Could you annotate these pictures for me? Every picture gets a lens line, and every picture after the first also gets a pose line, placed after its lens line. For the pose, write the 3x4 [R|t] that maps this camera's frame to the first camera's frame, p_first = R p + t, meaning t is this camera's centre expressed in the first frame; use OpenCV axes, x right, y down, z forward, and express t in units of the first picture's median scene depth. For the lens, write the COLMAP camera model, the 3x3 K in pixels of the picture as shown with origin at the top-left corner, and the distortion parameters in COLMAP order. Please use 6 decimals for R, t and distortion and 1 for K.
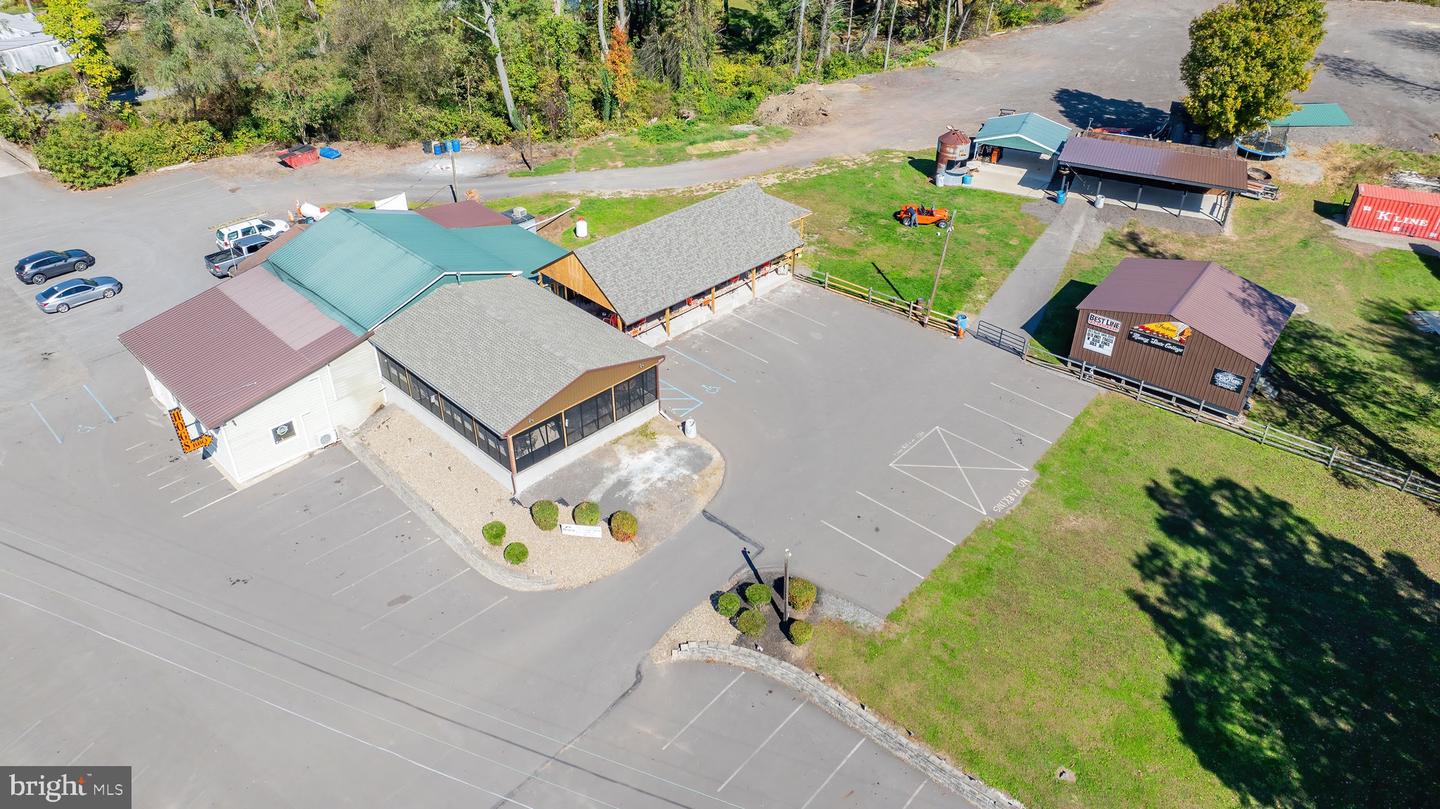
lens RADIAL K [[1007.3, 0, 721.2], [0, 1007.3, 395.4], [0, 0, 1]] dist [-0.034928, 0.032167]
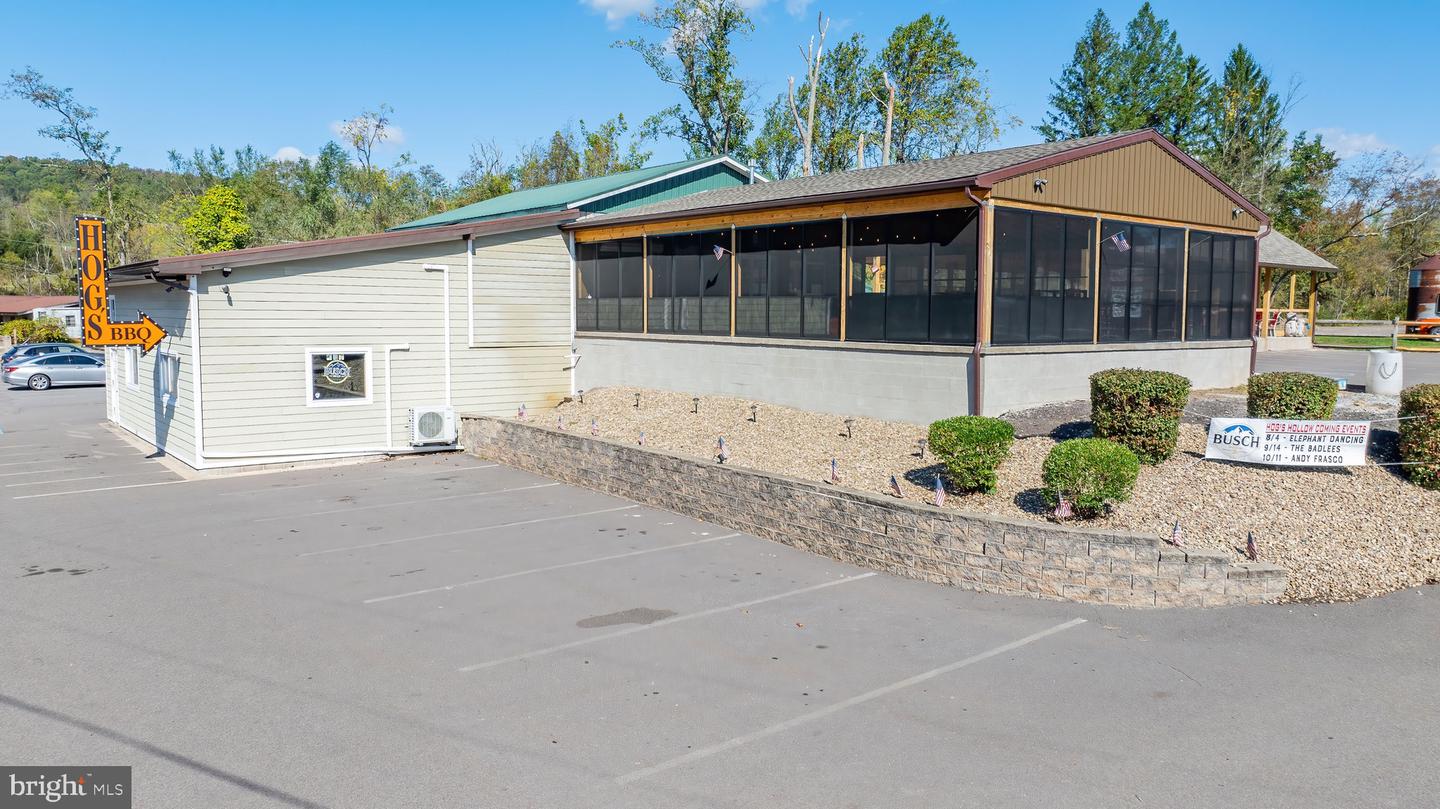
lens RADIAL K [[1007.3, 0, 725.4], [0, 1007.3, 405.5], [0, 0, 1]] dist [-0.034928, 0.032167]
pose [[0.994059, 0.010609, -0.108323, -0.227106], [-0.060790, 0.879662, -0.471698, 0.227205], [0.090283, 0.475481, 0.875081, 0.640890]]
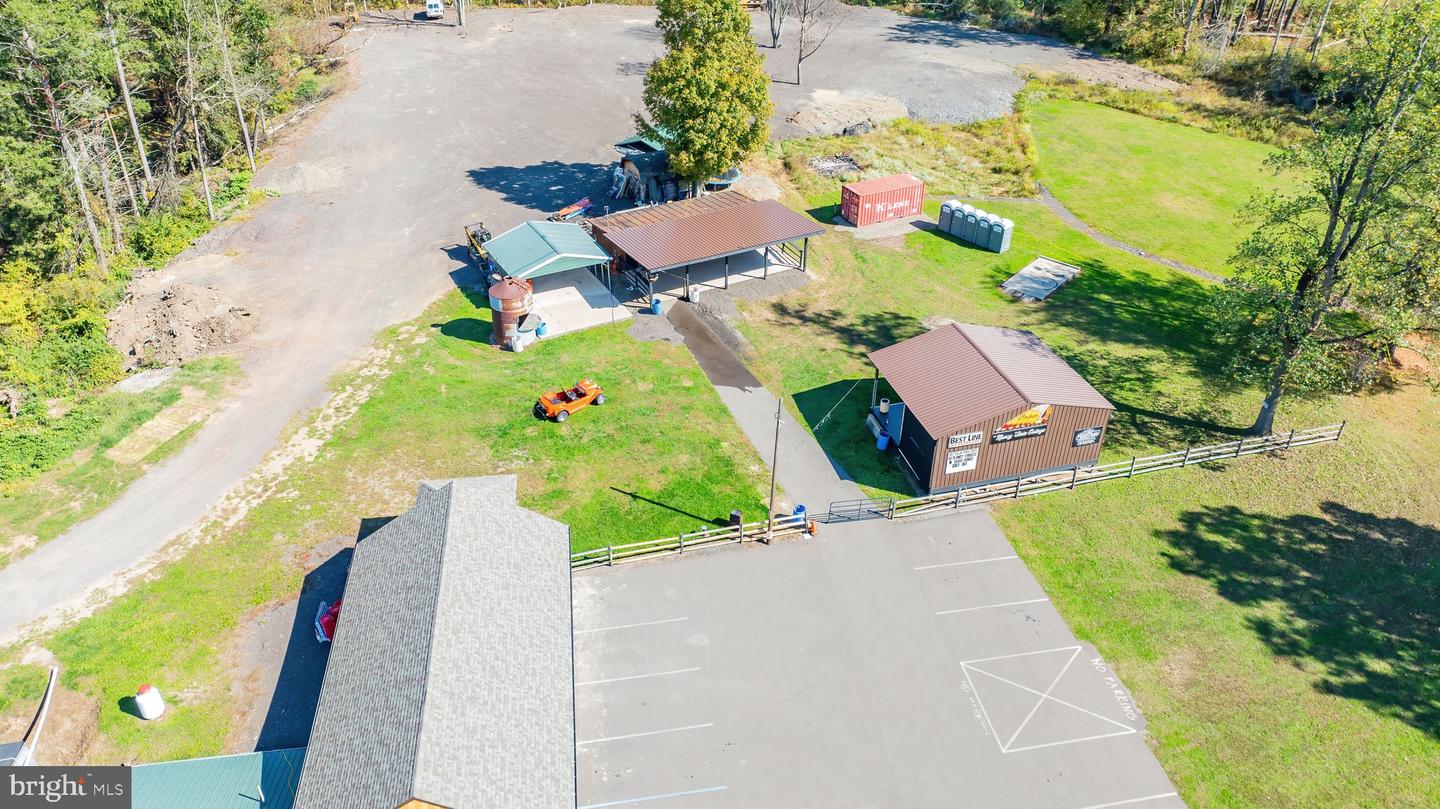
lens RADIAL K [[1007.3, 0, 721.1], [0, 1007.3, 398.3], [0, 0, 1]] dist [-0.034928, 0.032167]
pose [[0.598740, -0.436549, 0.671517, -0.318809], [0.440062, 0.879824, 0.179597, -0.362917], [-0.669220, 0.187977, 0.718894, 0.528882]]
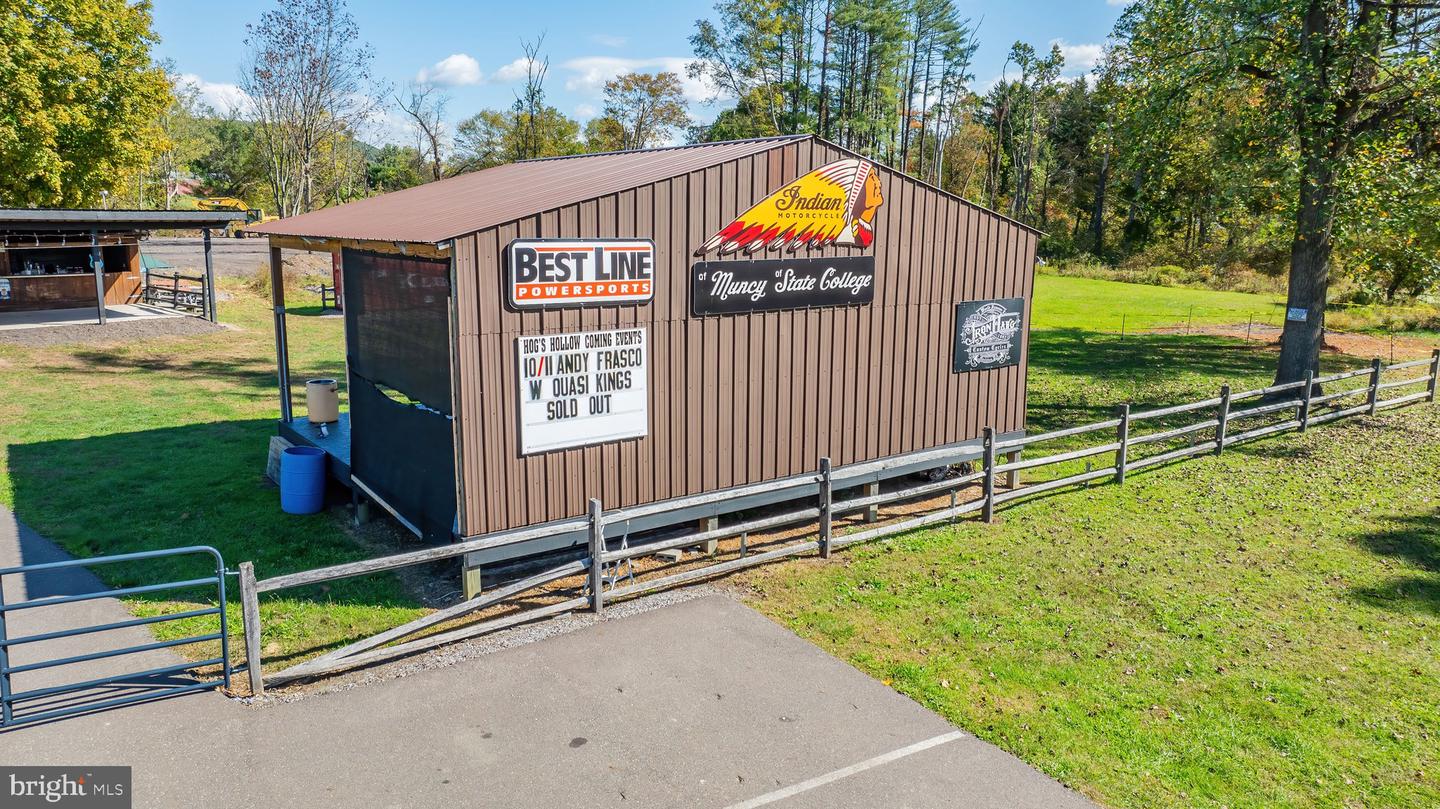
lens RADIAL K [[1007.3, 0, 720.2], [0, 1007.3, 398.1], [0, 0, 1]] dist [-0.034928, 0.032167]
pose [[0.269467, -0.174263, 0.947111, 0.205729], [0.527244, 0.849690, 0.006330, -0.040563], [-0.805854, 0.497653, 0.320843, 0.957664]]
